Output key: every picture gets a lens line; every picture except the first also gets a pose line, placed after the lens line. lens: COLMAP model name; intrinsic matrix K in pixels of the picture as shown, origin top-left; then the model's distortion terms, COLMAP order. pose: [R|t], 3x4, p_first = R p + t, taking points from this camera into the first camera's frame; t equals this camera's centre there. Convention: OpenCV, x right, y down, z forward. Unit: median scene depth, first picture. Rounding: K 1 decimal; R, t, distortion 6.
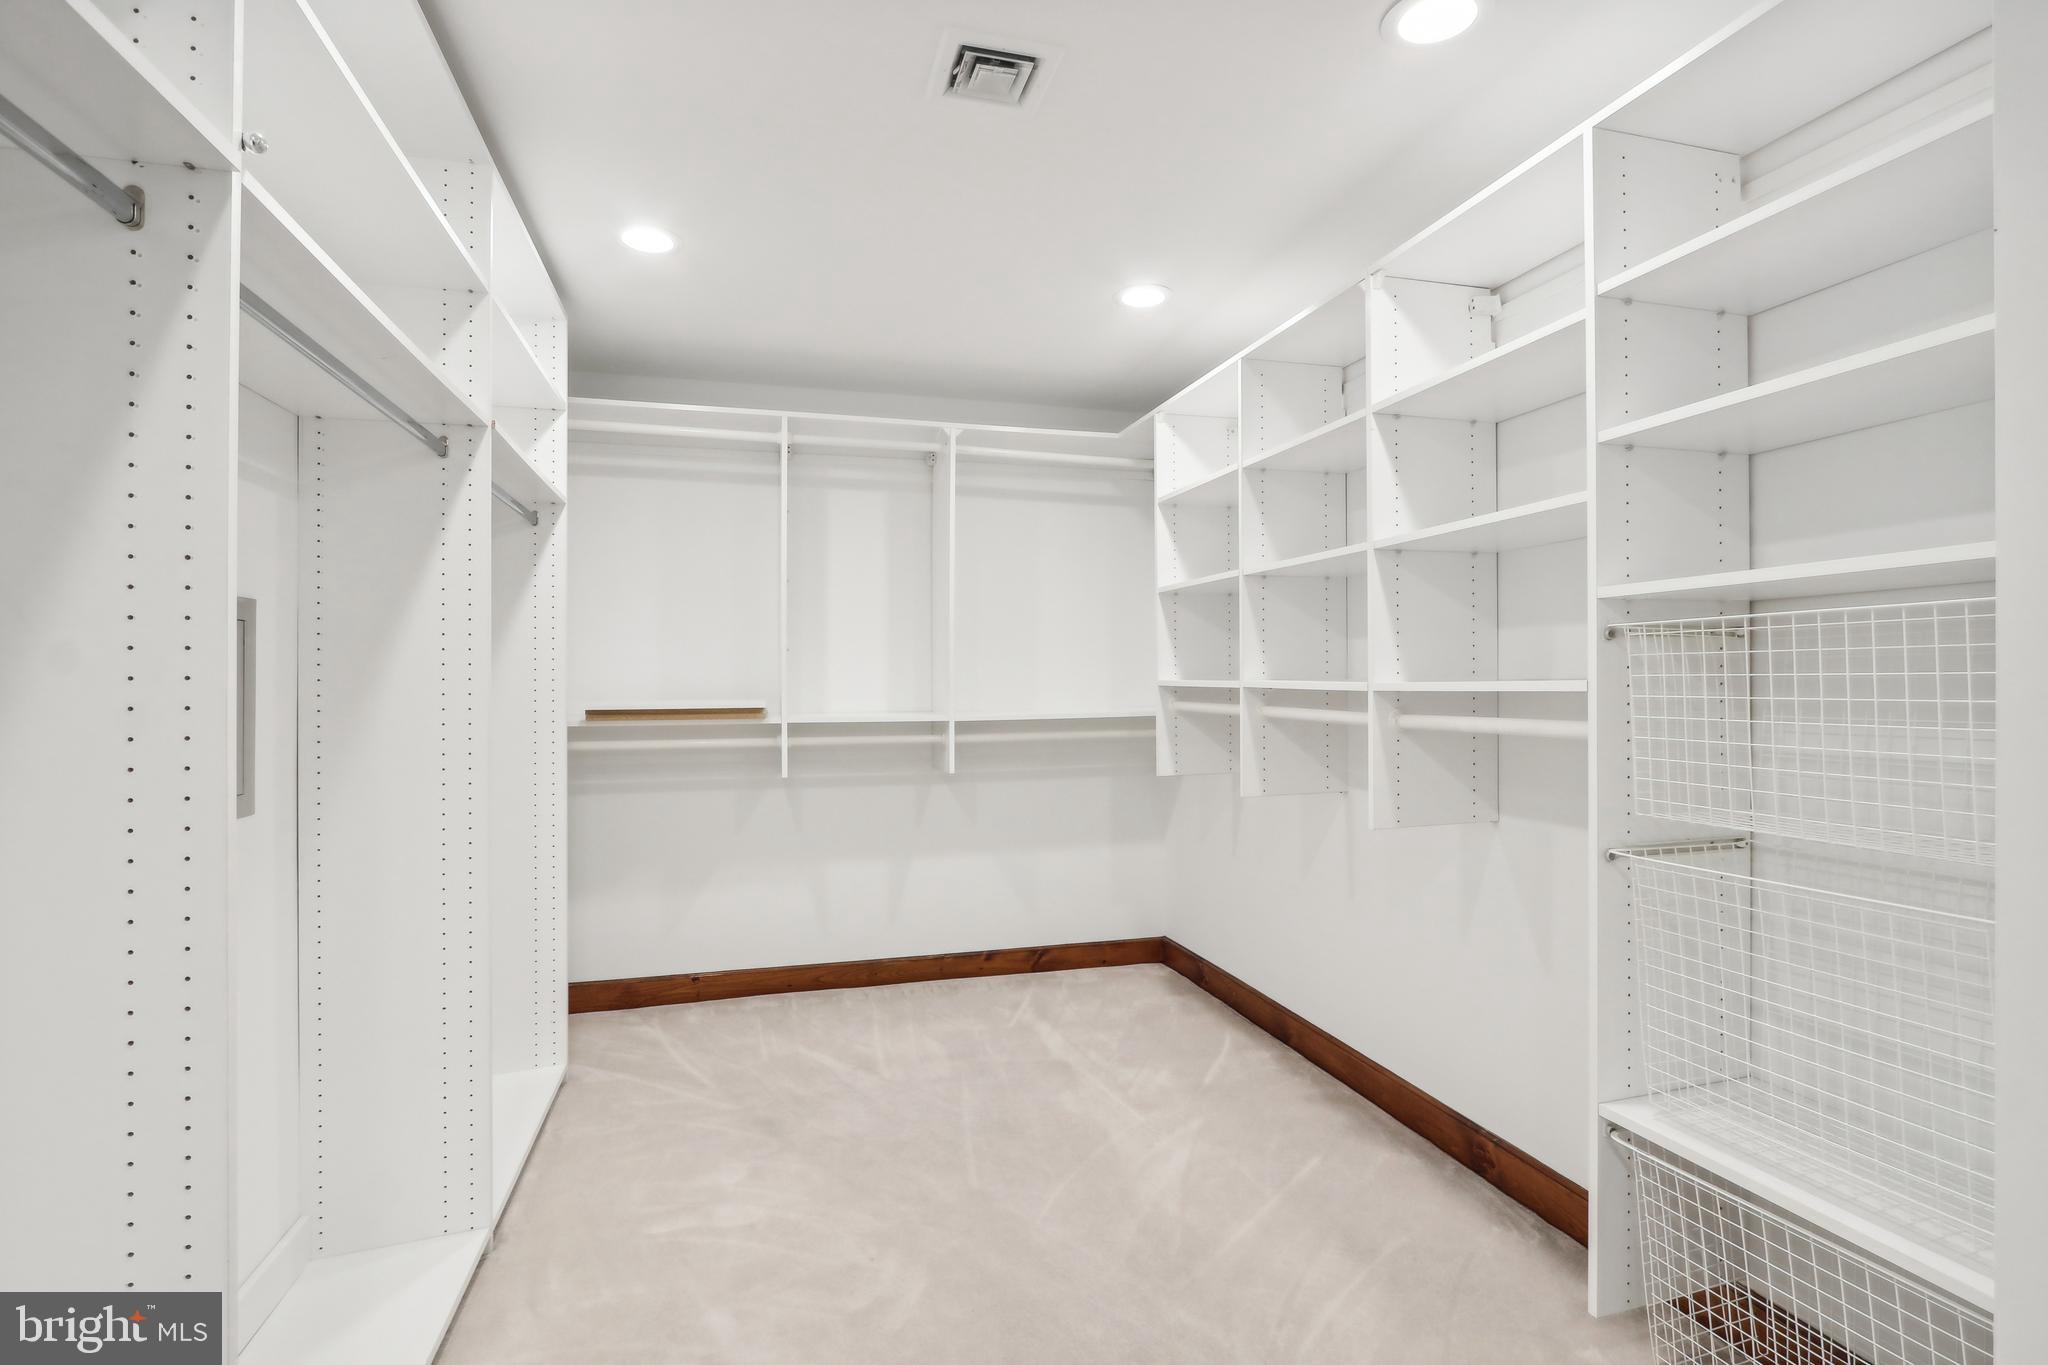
lens RADIAL K [[968.9, 0, 1016.8], [0, 968.9, 679.0], [0, 0, 1]] dist [-0.021173, 0.004901]
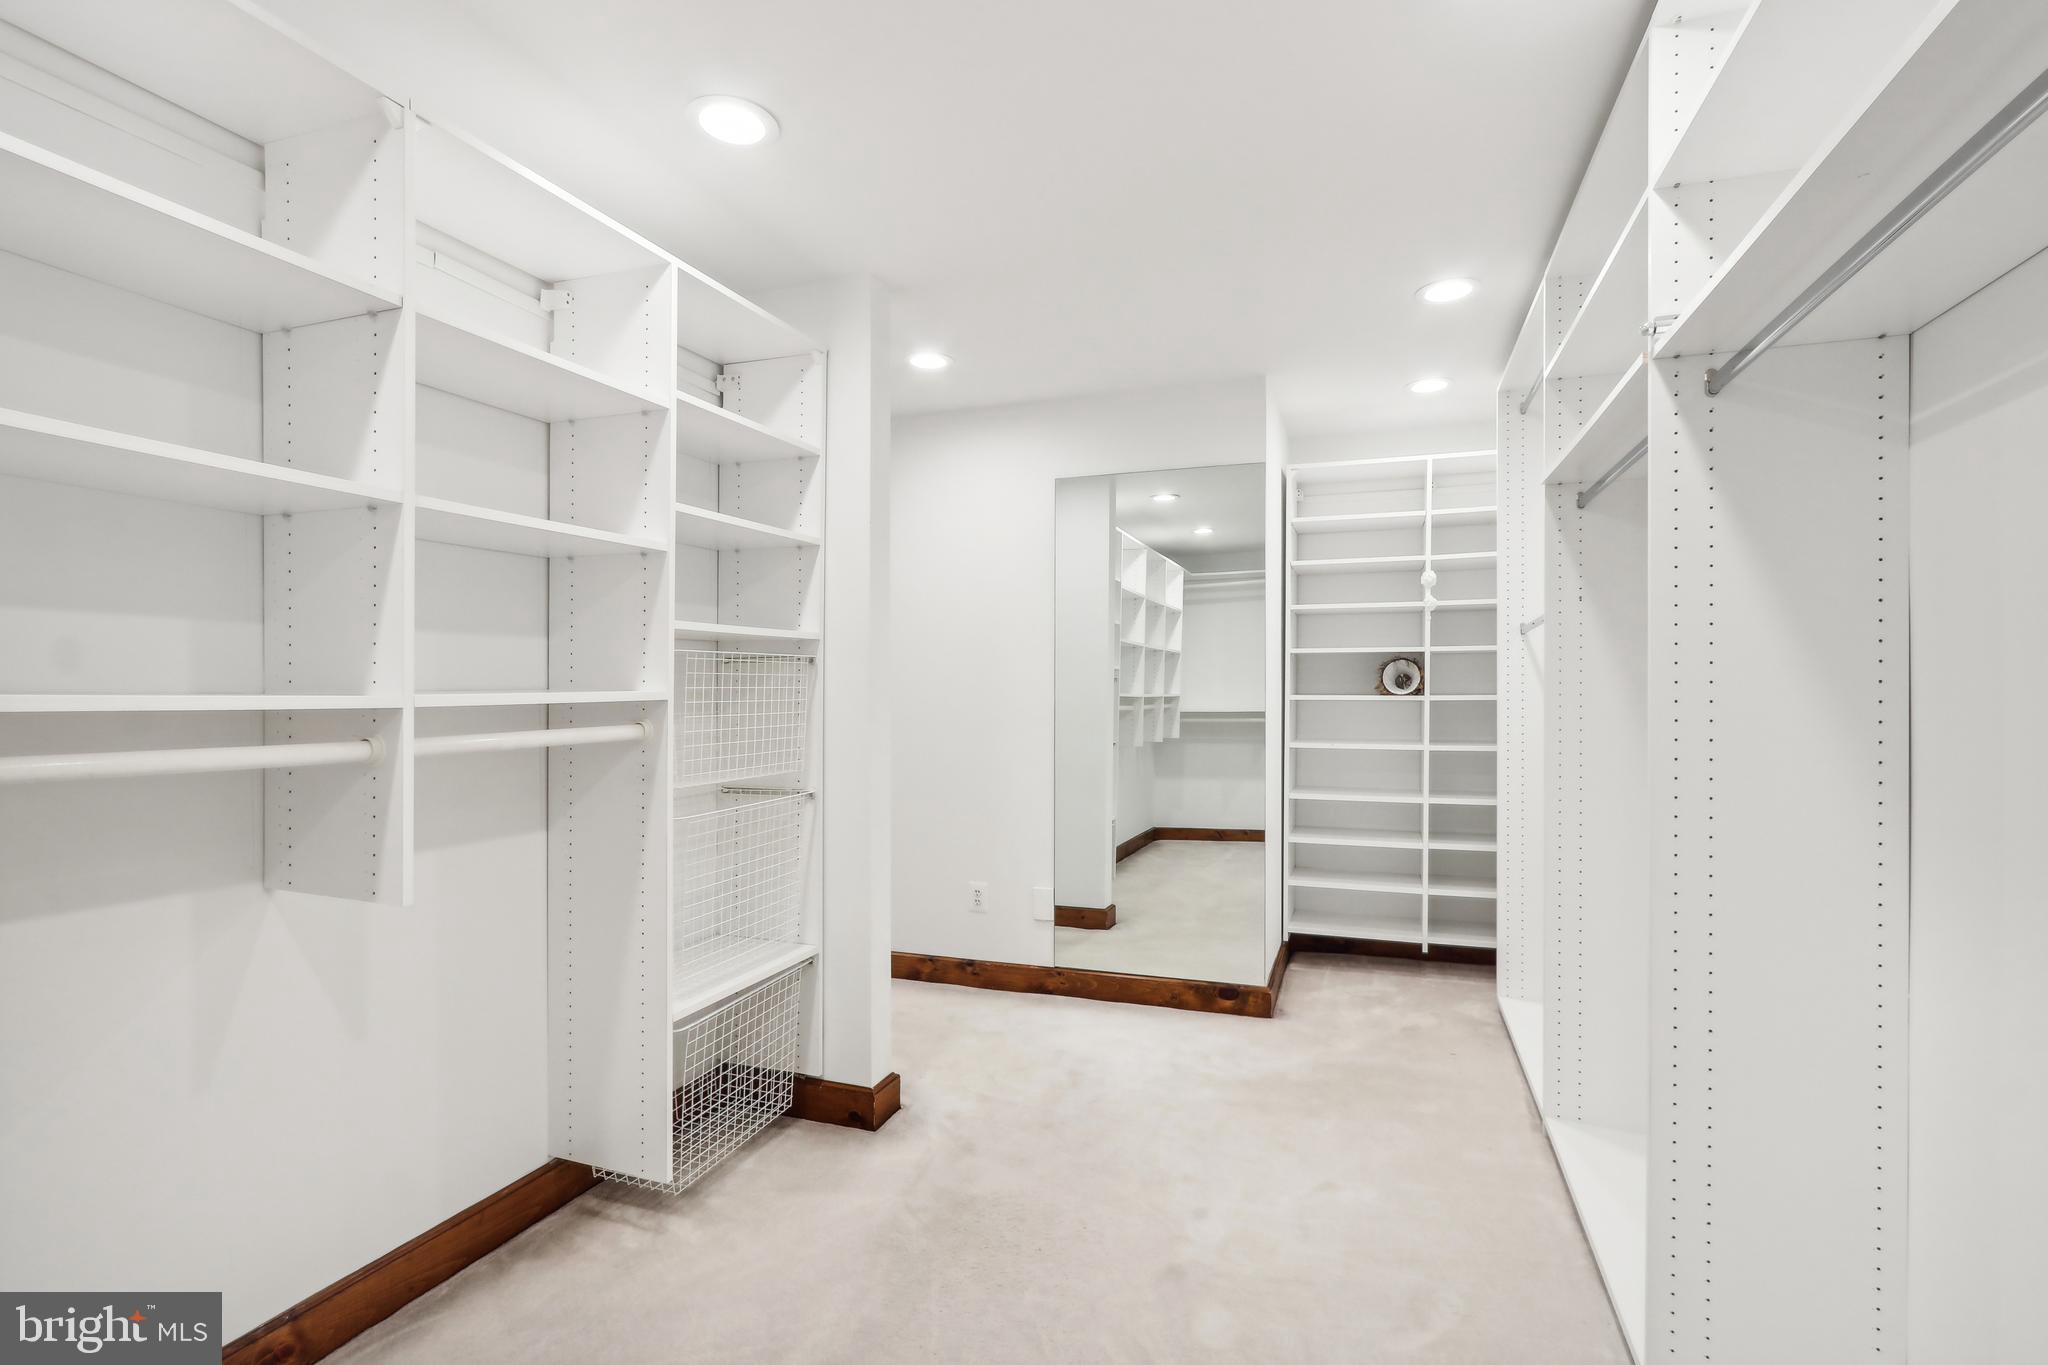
lens RADIAL K [[968.9, 0, 1016.8], [0, 968.9, 679.0], [0, 0, 1]] dist [-0.021173, 0.004901]
pose [[-0.810442, 0.010954, 0.585717, -0.628684], [0.005366, 0.999922, -0.011275, 0.001846], [-0.585794, -0.005994, -0.810438, 2.044045]]
